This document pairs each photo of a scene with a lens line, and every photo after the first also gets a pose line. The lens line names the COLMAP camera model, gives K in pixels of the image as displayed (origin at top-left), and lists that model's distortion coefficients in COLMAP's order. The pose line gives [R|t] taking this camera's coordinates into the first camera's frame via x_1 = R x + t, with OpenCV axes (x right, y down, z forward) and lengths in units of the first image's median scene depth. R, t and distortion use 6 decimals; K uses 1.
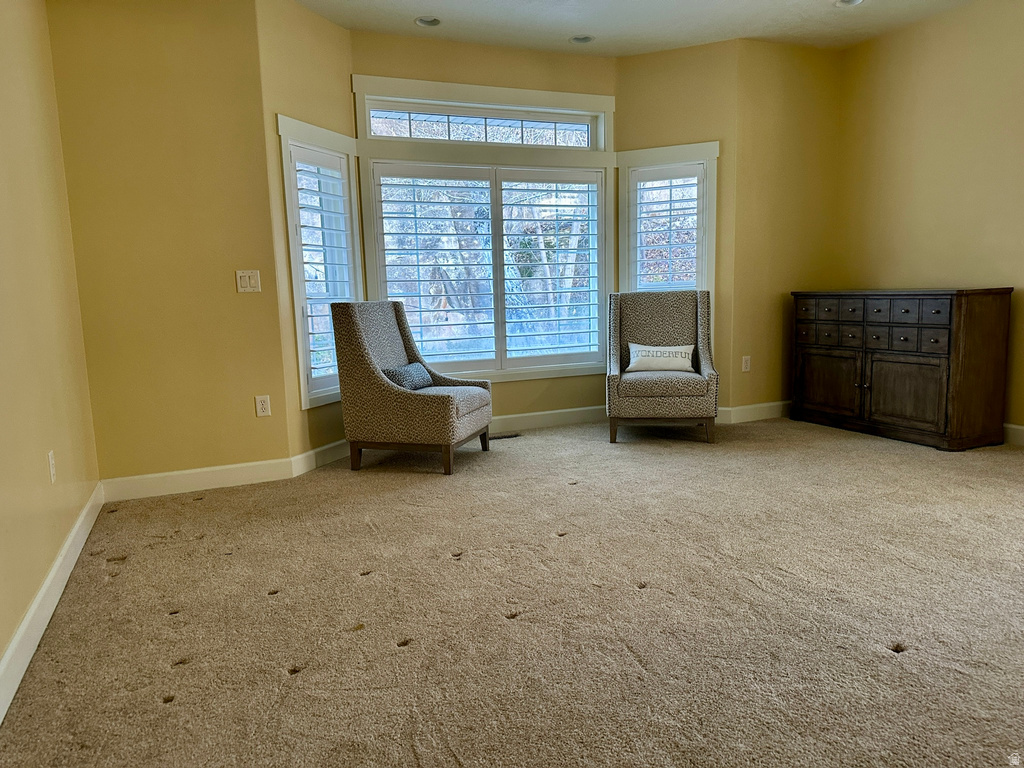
lens RADIAL K [[708.6, 0, 509.1], [0, 708.6, 393.1], [0, 0, 1]] dist [0.057297, -0.063697]
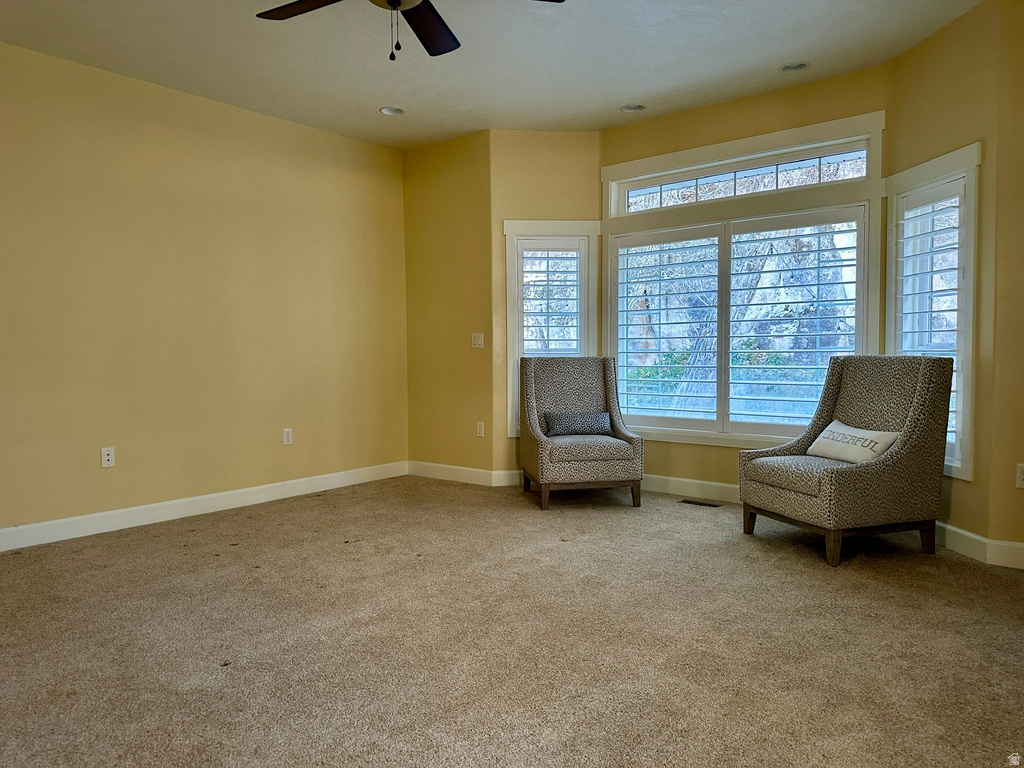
lens RADIAL K [[708.6, 0, 502.4], [0, 708.6, 376.7], [0, 0, 1]] dist [0.057297, -0.063697]
pose [[0.459842, 0.061571, -0.885863, 0.796512], [-0.130647, 0.991428, 0.001091, -0.080876], [0.878337, 0.115233, 0.463945, 0.349819]]
